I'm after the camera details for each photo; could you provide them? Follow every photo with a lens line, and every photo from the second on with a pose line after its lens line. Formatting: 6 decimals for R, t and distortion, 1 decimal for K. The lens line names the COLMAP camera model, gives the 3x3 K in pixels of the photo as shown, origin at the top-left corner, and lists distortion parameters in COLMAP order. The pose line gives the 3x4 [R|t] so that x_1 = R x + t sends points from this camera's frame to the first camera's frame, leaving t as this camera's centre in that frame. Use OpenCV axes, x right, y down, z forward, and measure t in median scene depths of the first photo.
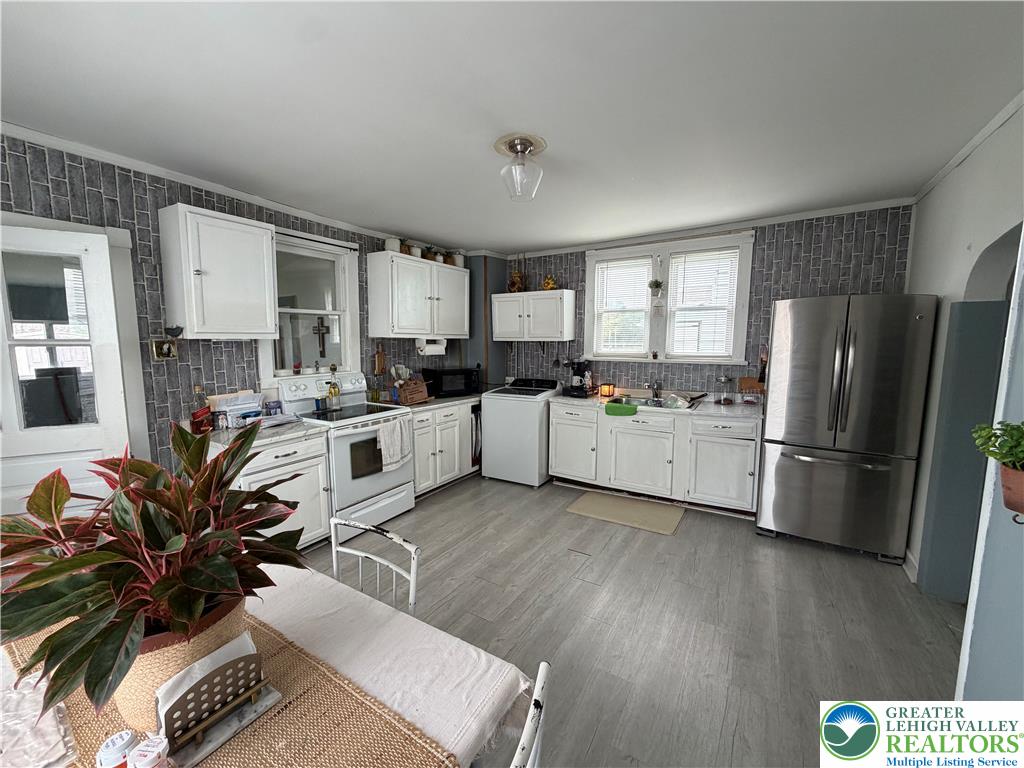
lens RADIAL K [[409.3, 0, 512.0], [0, 409.3, 384.0], [0, 0, 1]] dist [-0.000545, 0.000140]
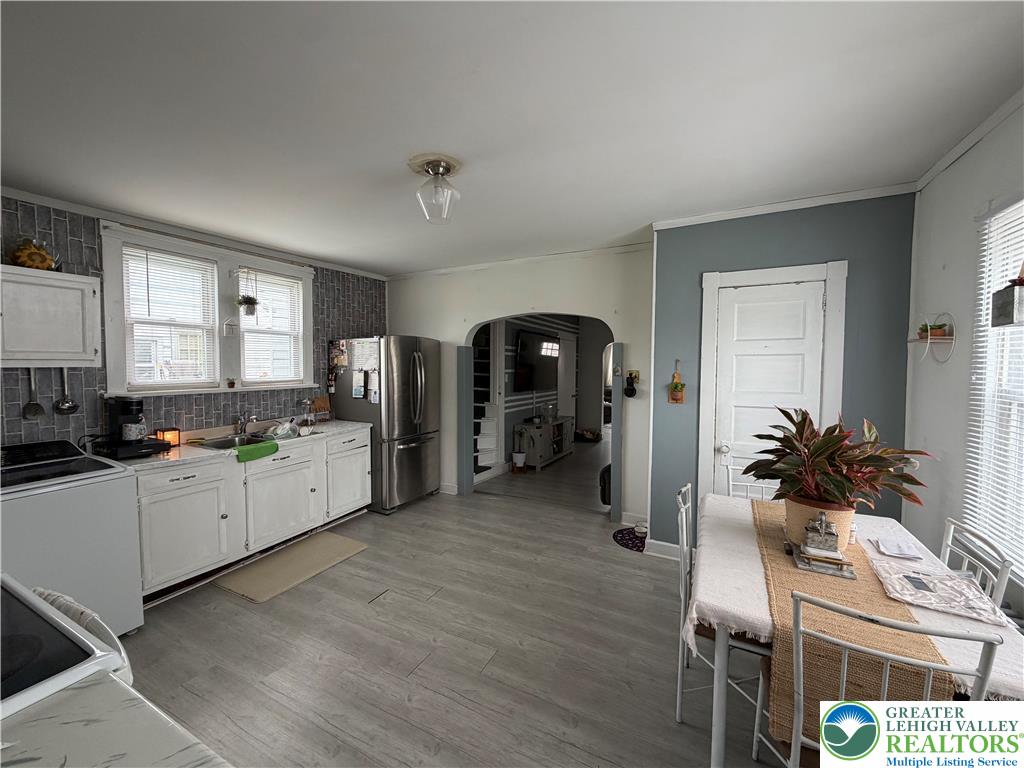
lens RADIAL K [[409.3, 0, 512.0], [0, 409.3, 384.0], [0, 0, 1]] dist [-0.000545, 0.000140]
pose [[-0.077981, -0.049526, 0.995724, -0.581165], [0.108416, 0.992421, 0.057852, -0.062263], [-0.991042, 0.112463, -0.072020, 0.559948]]
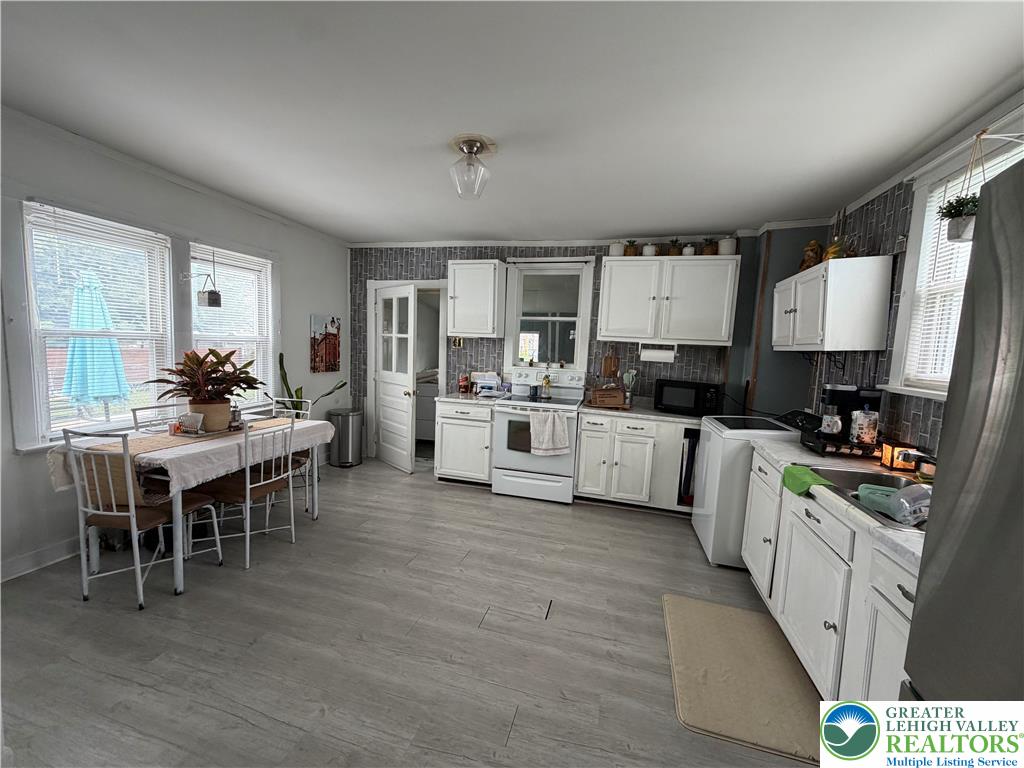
lens RADIAL K [[409.3, 0, 512.0], [0, 409.3, 384.0], [0, 0, 1]] dist [-0.000545, 0.000140]
pose [[0.275818, 0.102754, -0.955702, 0.656038], [-0.148640, 0.986869, 0.063207, -0.037527], [0.949648, 0.124621, 0.287469, 0.513622]]
